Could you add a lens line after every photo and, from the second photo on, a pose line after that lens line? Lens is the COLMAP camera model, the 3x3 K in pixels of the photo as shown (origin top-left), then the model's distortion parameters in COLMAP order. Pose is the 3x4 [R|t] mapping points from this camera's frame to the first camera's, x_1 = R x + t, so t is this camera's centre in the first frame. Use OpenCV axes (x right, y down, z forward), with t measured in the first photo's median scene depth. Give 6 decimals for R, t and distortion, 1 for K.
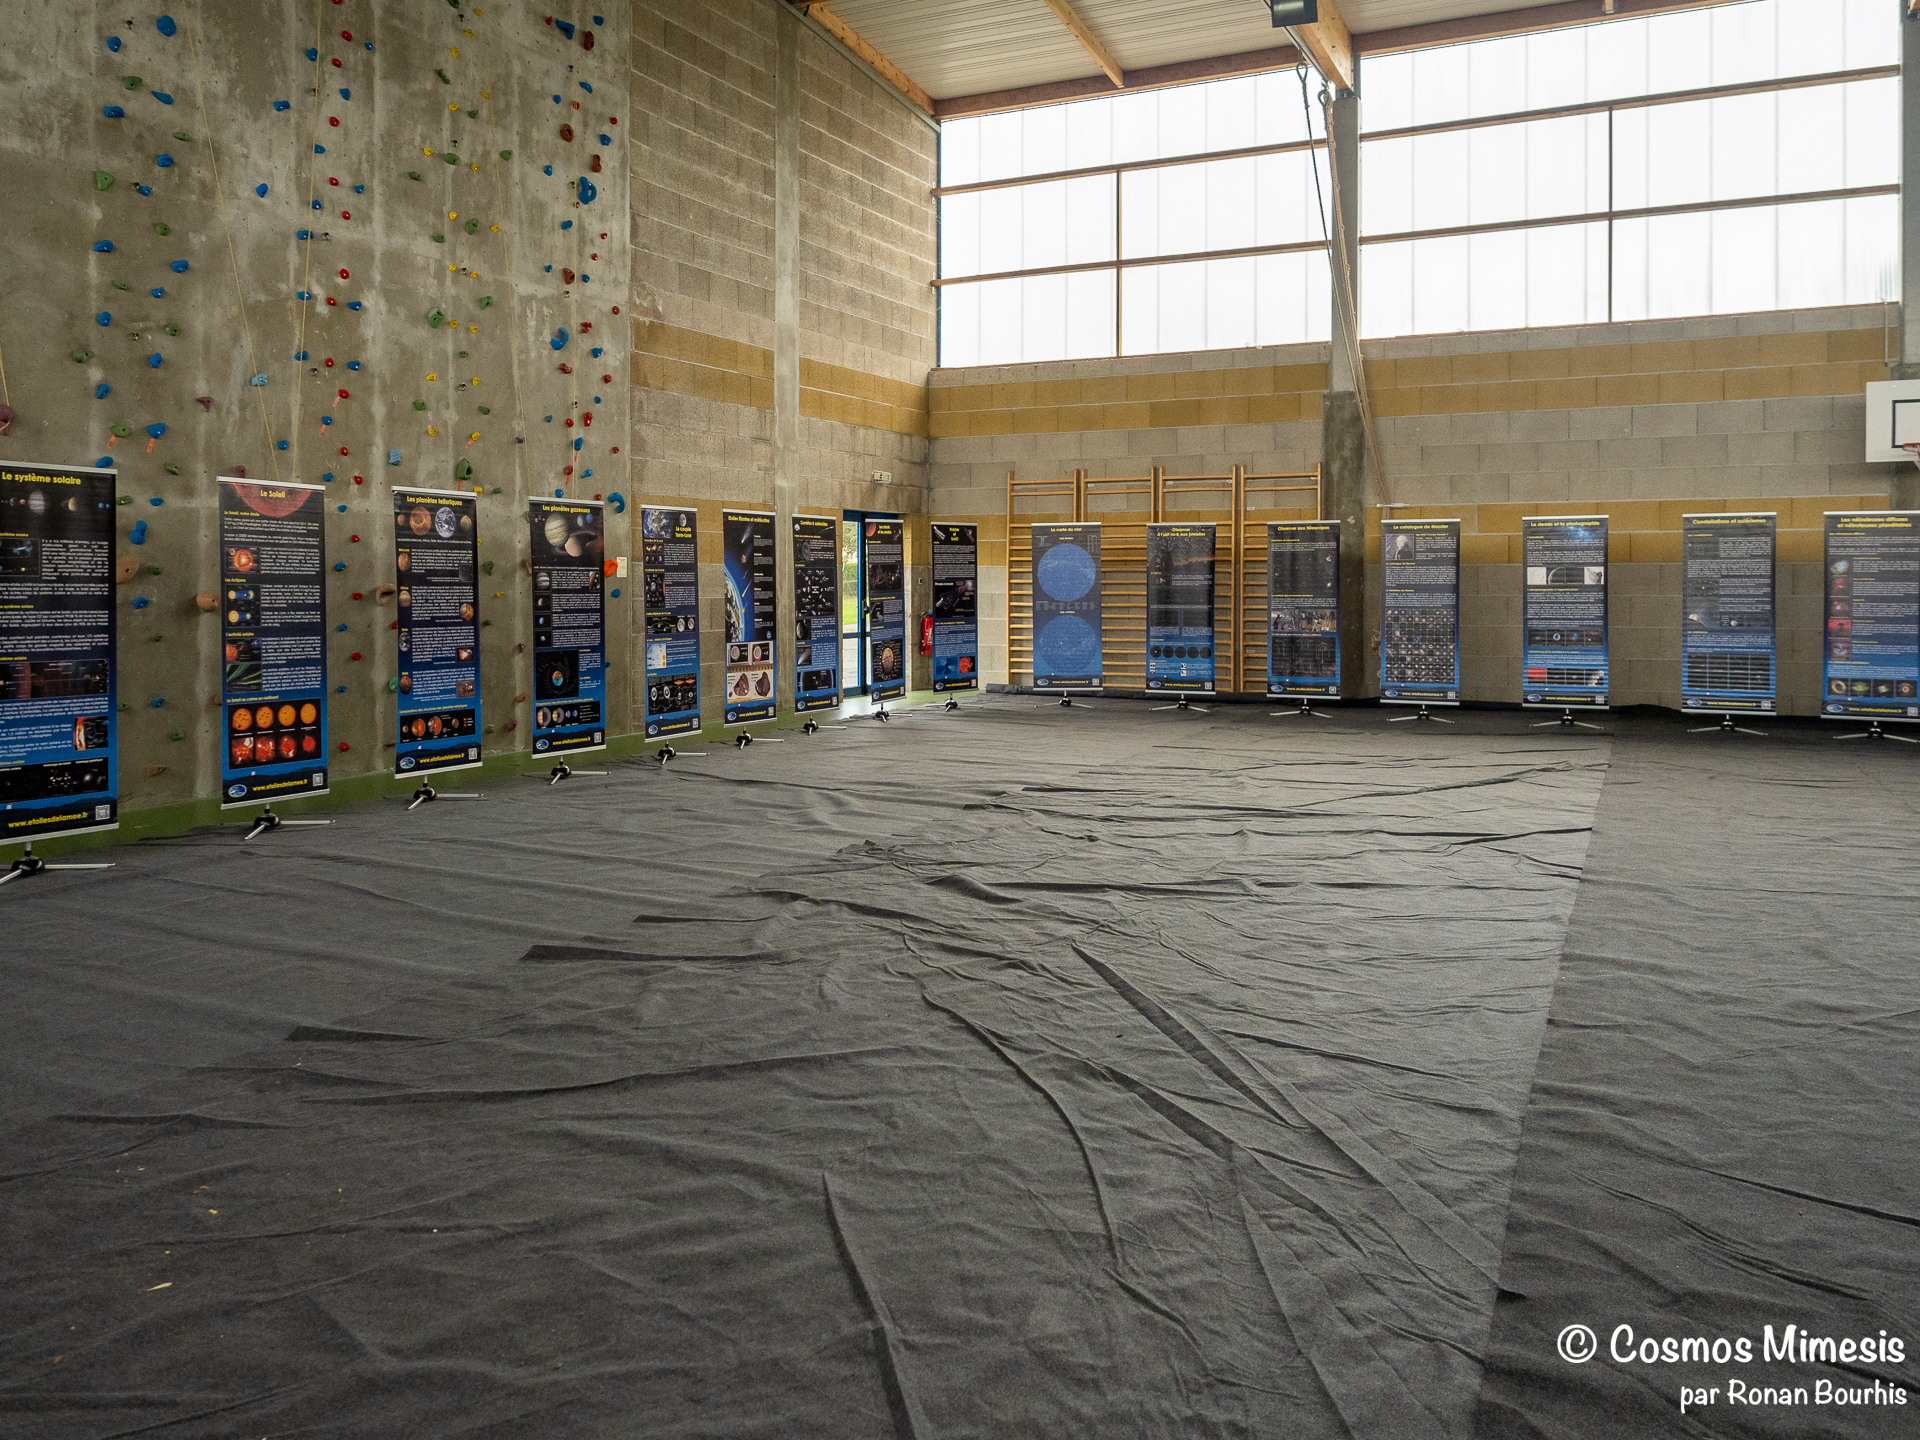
lens RADIAL K [[1514.9, 0, 937.9], [0, 1514.9, 580.1], [0, 0, 1]] dist [-0.005538, -0.002555]
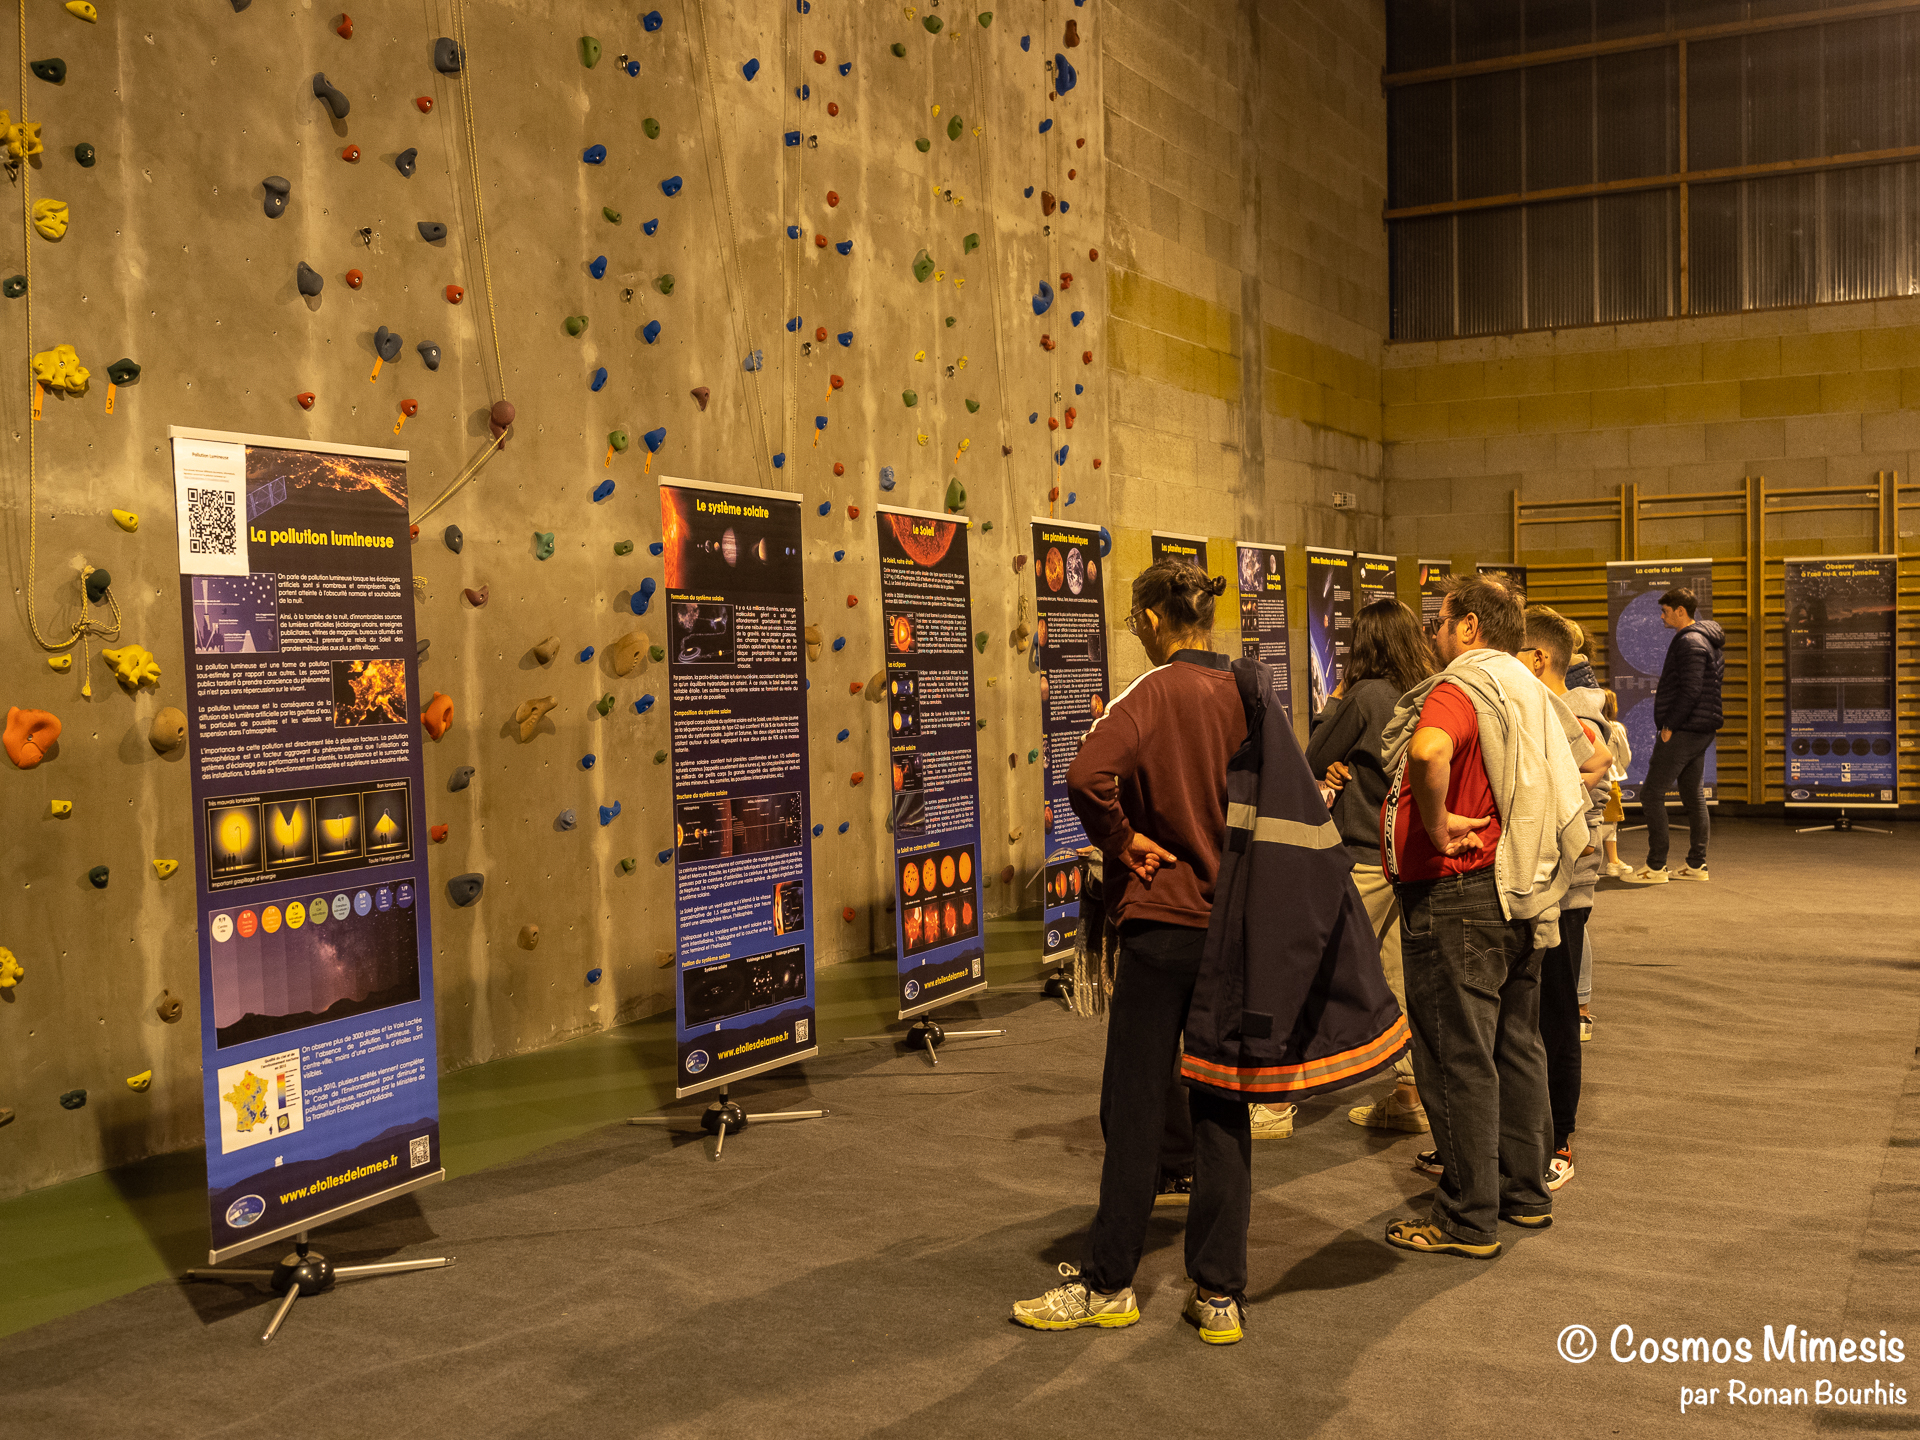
lens RADIAL K [[2081.0, 0, 964.9], [0, 2081.0, 721.2], [0, 0, 1]] dist [0.005013, 0.000000]
pose [[0.999705, -0.019873, -0.013983, -0.277769], [0.020314, 0.999278, 0.032108, -0.002485], [0.013335, -0.032383, 0.999387, 0.073967]]
